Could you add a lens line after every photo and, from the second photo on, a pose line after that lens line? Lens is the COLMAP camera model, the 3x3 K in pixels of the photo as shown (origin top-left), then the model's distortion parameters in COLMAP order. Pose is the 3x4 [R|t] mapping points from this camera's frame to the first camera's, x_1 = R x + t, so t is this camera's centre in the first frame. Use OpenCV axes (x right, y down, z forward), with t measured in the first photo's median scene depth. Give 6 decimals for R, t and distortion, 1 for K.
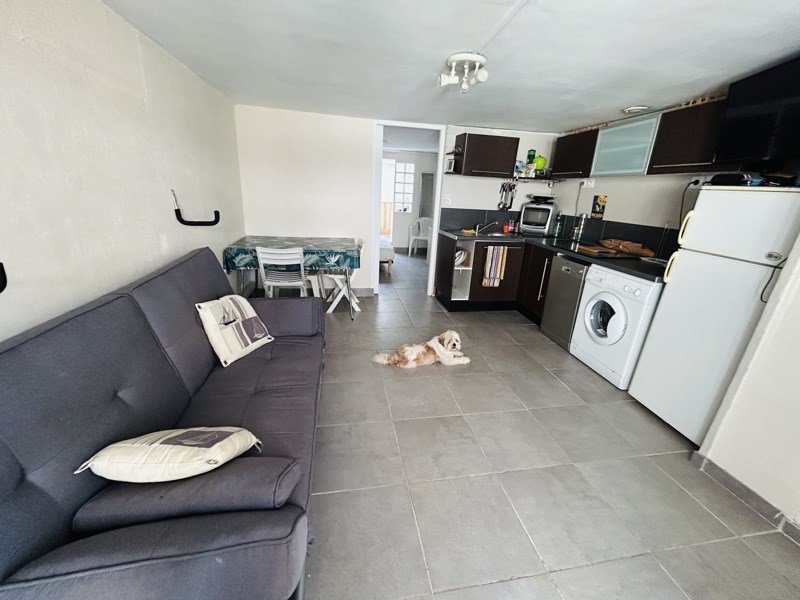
lens RADIAL K [[322.3, 0, 400.0], [0, 322.3, 300.0], [0, 0, 1]] dist [-0.007547, 0.005243]
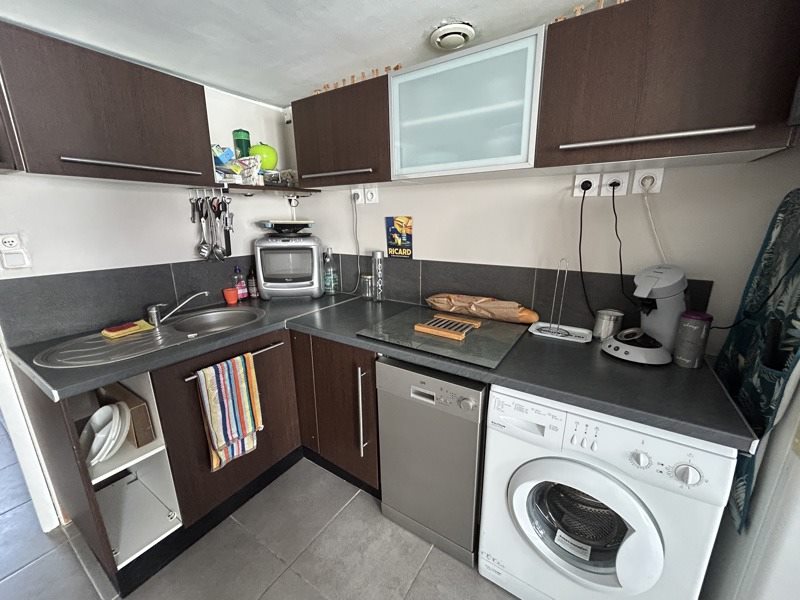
lens RADIAL K [[322.3, 0, 400.0], [0, 322.3, 300.0], [0, 0, 1]] dist [-0.007547, 0.005243]
pose [[0.679048, -0.230353, 0.697016, 0.189143], [0.273966, 0.960413, 0.050497, -0.192333], [-0.681055, 0.156669, 0.715275, 0.561547]]
